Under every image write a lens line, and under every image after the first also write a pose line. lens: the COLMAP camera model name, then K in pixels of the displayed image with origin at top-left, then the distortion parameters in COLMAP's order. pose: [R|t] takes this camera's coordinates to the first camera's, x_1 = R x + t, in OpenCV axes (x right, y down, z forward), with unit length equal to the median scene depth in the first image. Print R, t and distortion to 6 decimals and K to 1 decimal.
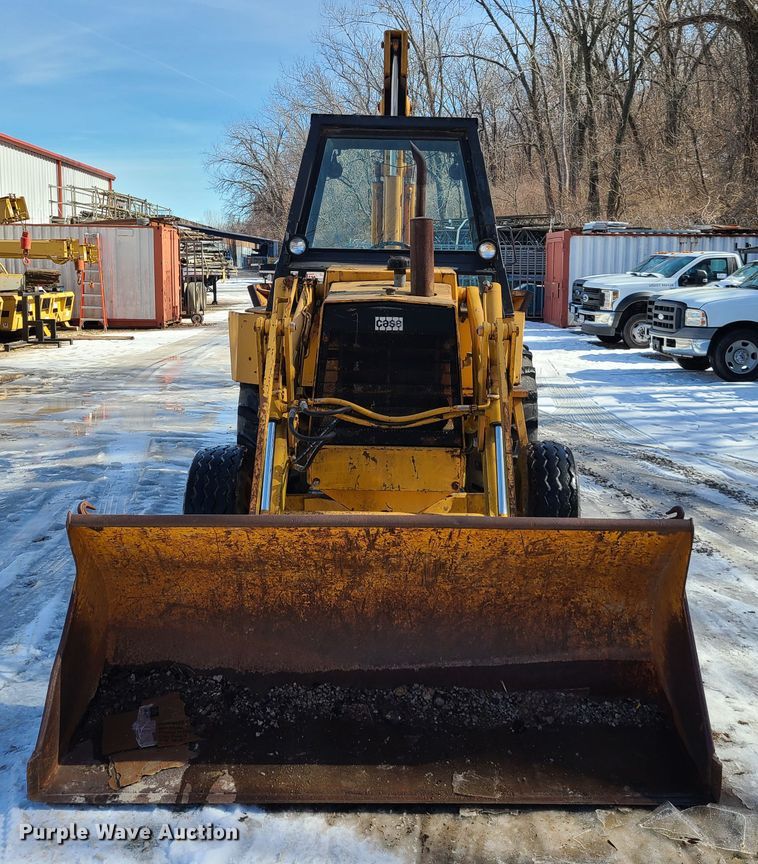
lens RADIAL K [[983.7, 0, 382.0], [0, 983.7, 397.8], [0, 0, 1]] dist [0.065163, -0.005572]
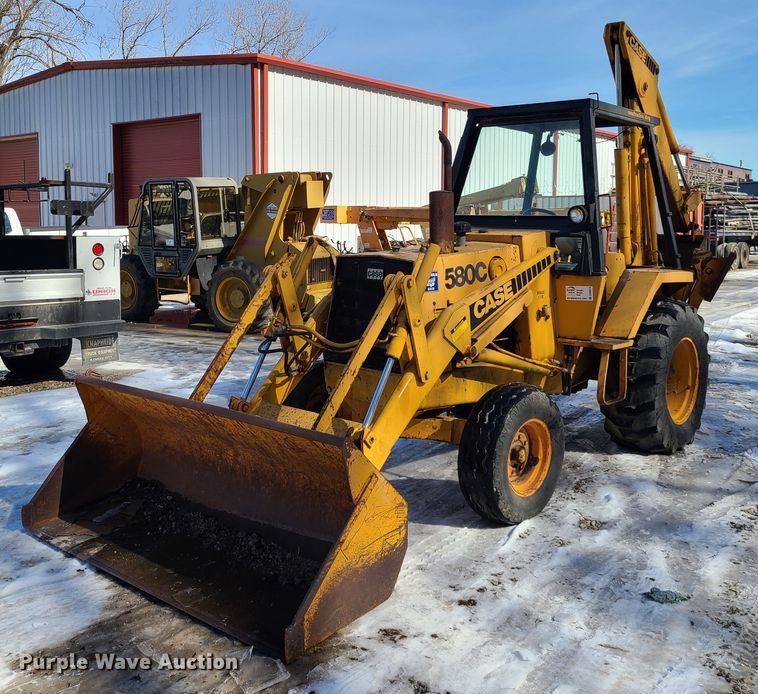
lens RADIAL K [[848.6, 0, 379.8], [0, 848.6, 309.2], [0, 0, 1]] dist [0.070273, -0.003847]
pose [[0.736858, 0.064068, -0.673005, 0.920399], [-0.089839, 0.995950, -0.003551, -0.030895], [0.670052, 0.063078, 0.739629, 0.216589]]
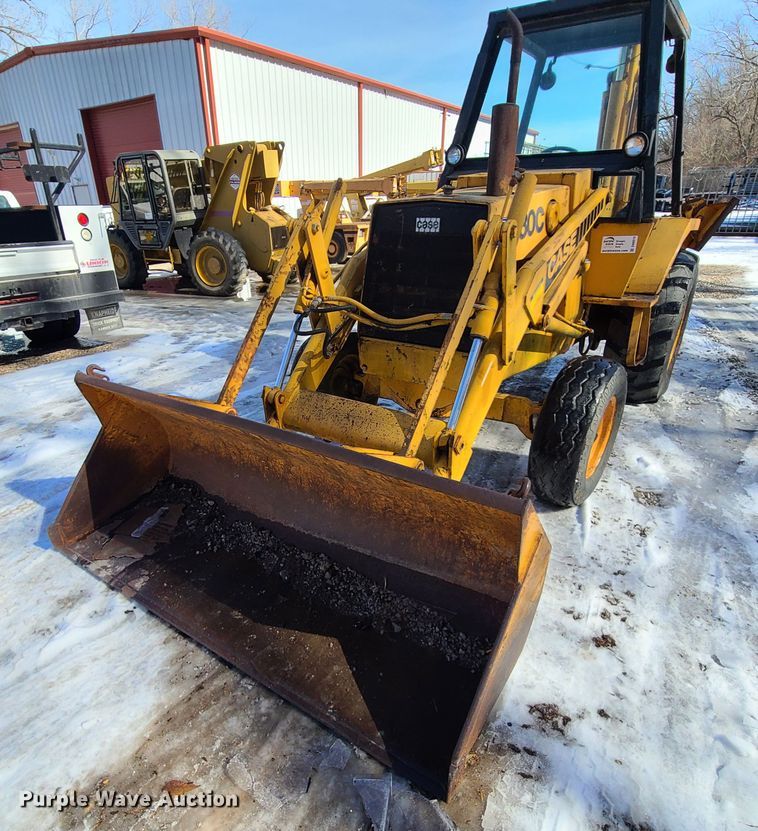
lens RADIAL K [[513.8, 0, 347.9], [0, 513.8, 478.4], [0, 0, 1]] dist [-0.002241, 0.000820]
pose [[0.801395, 0.259274, -0.539020, 0.362720], [-0.053493, 0.928624, 0.367146, -0.025361], [0.595738, -0.265395, 0.758064, 0.559206]]
